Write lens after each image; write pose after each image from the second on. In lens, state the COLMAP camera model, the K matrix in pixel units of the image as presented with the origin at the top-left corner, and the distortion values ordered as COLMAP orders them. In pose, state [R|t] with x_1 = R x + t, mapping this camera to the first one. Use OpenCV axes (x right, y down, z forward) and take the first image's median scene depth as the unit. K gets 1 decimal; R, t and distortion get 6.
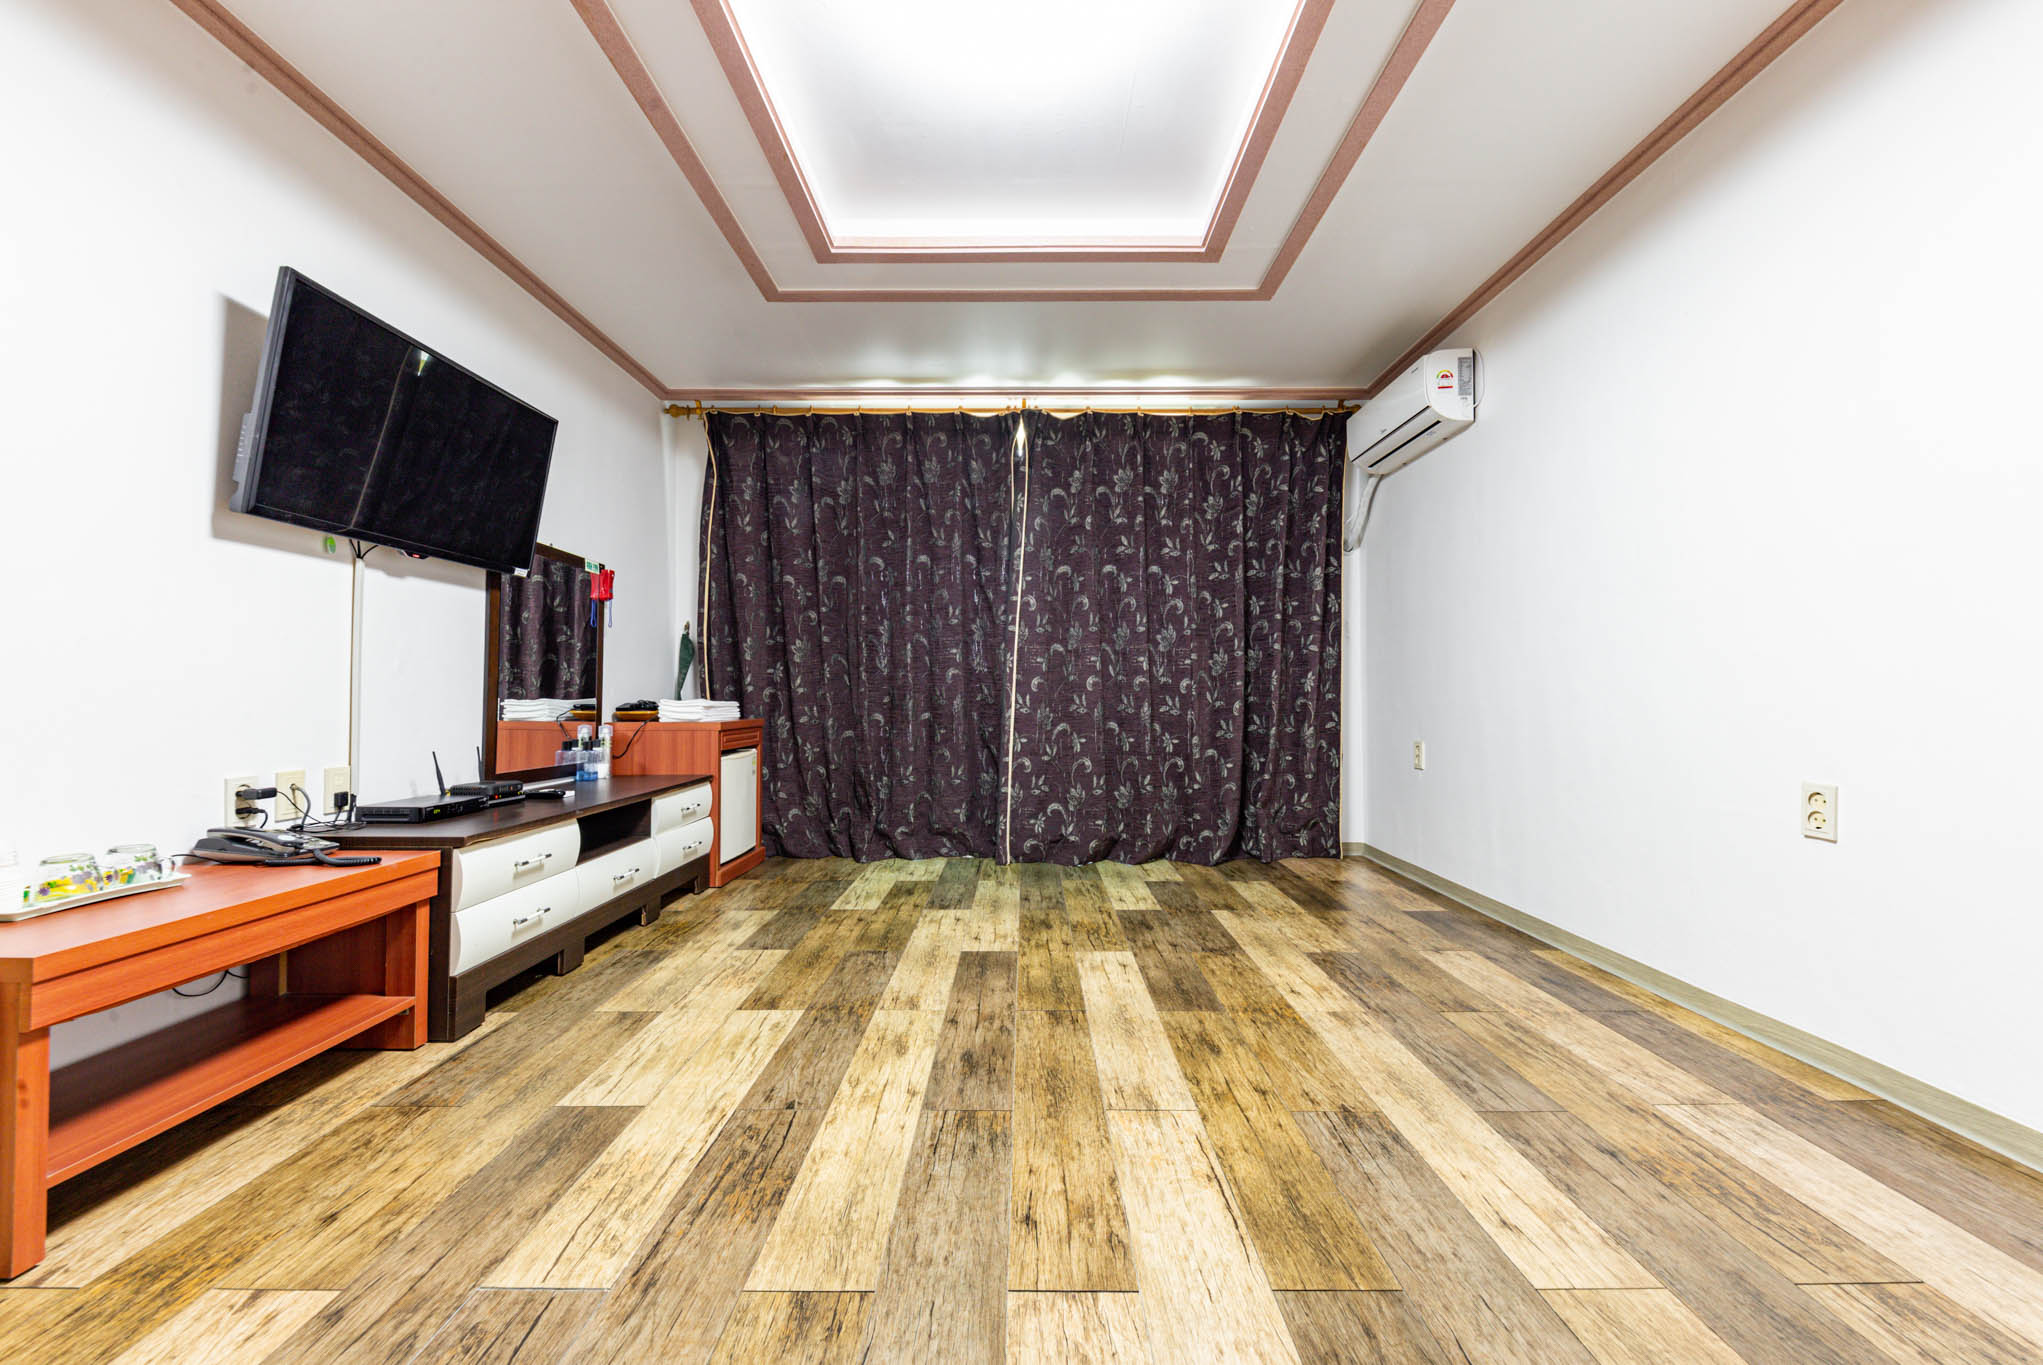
lens RADIAL K [[763.8, 0, 1023.7], [0, 763.8, 680.8], [0, 0, 1]] dist [-0.003559, -0.000235]
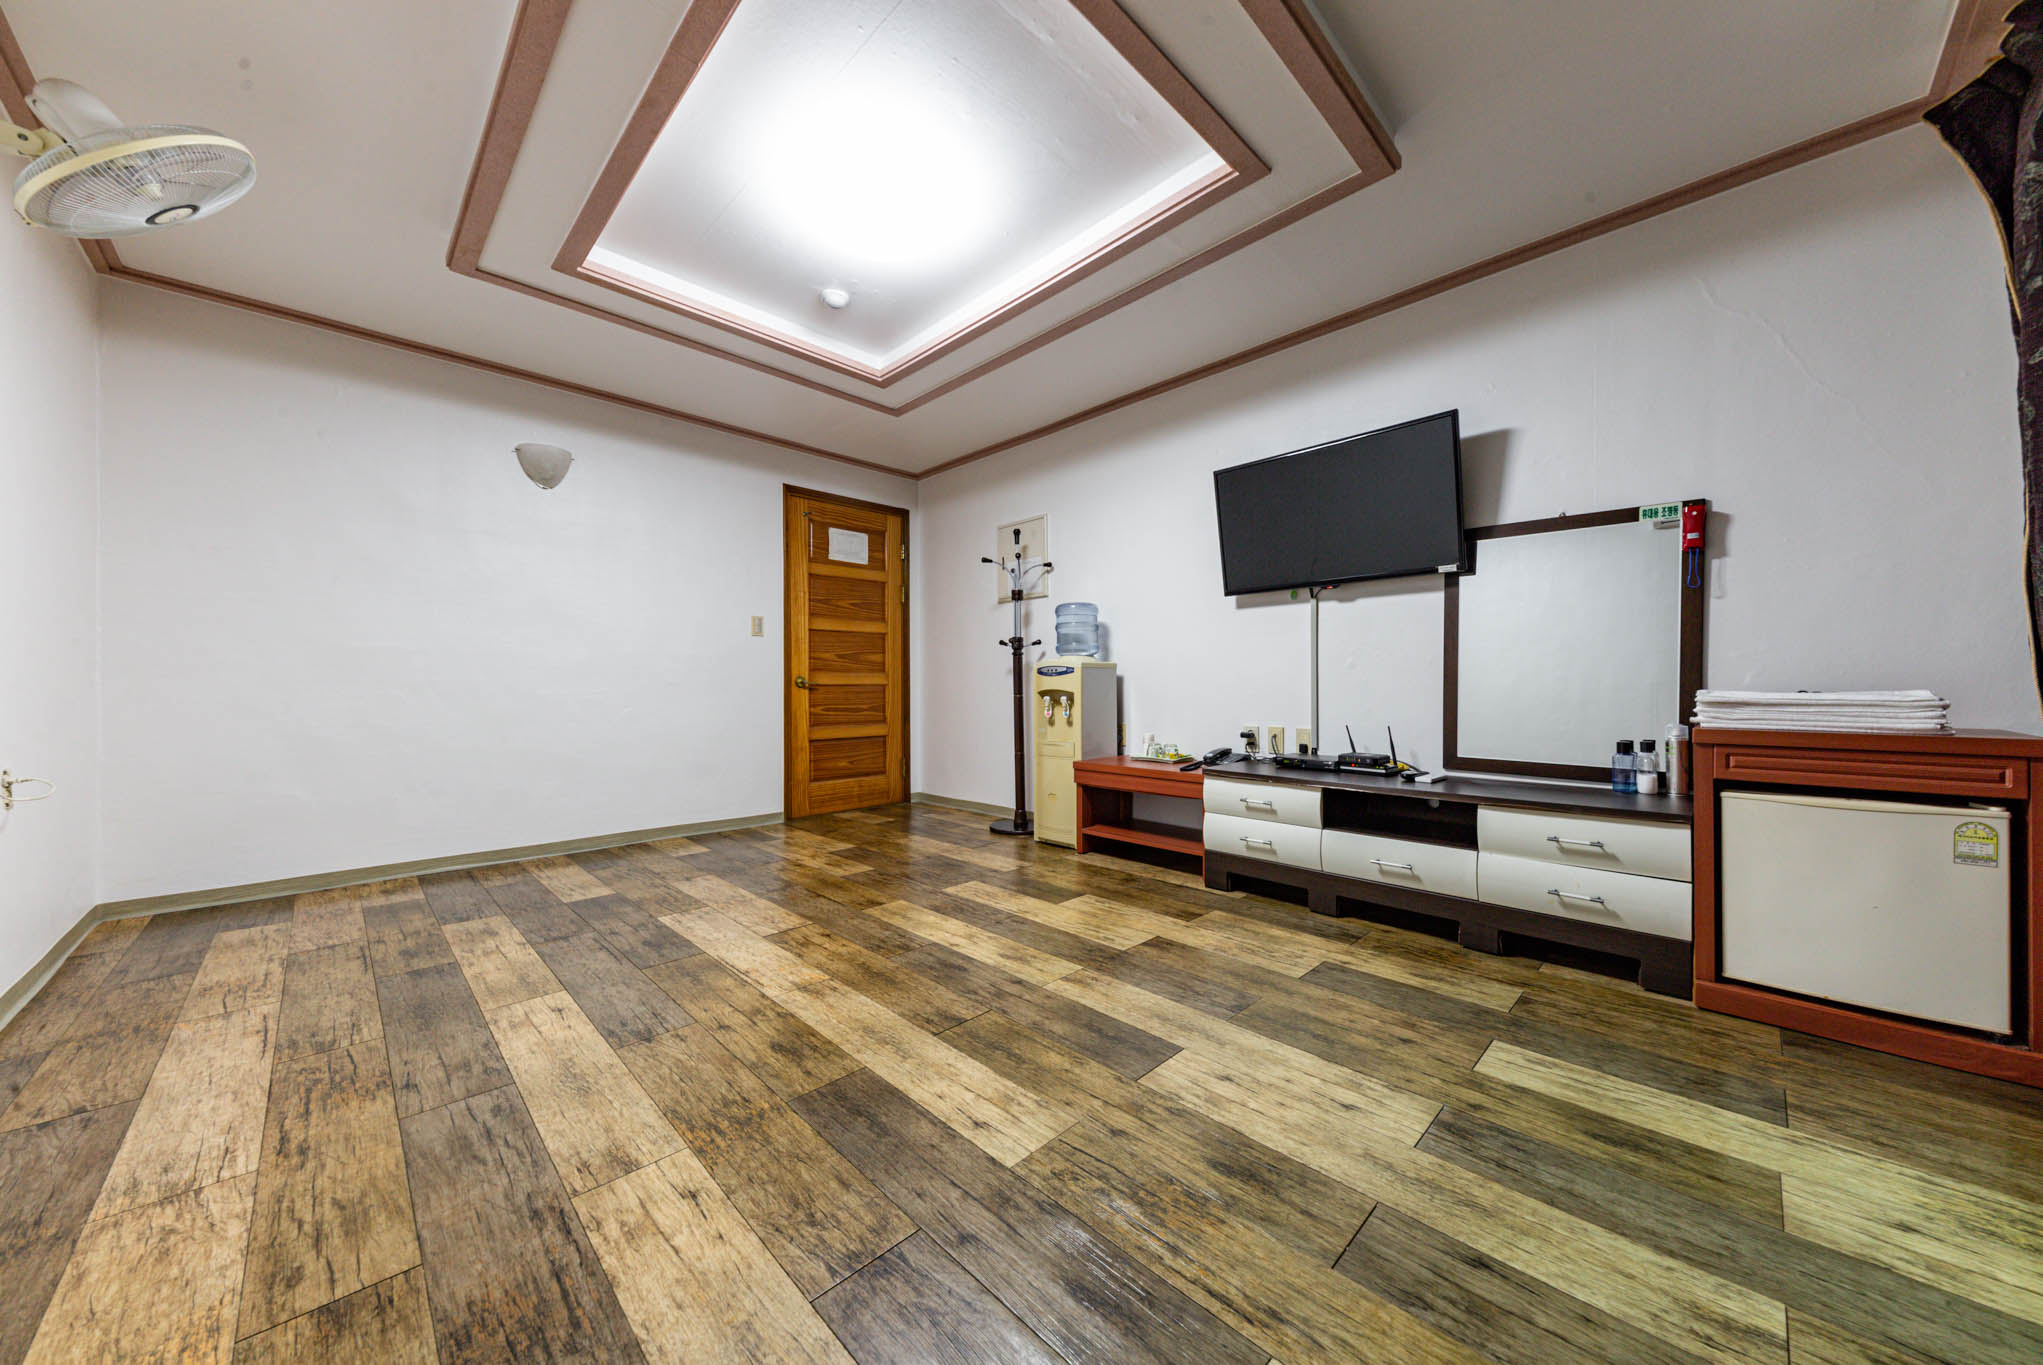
lens RADIAL K [[703.1, 0, 1029.2], [0, 703.1, 687.8], [0, 0, 1]] dist [-0.011098, -0.000454]
pose [[-0.711670, 0.004548, -0.702500, 0.603175], [0.014145, 0.999869, -0.007856, 0.030014], [0.702372, -0.015528, -0.711641, 1.738337]]
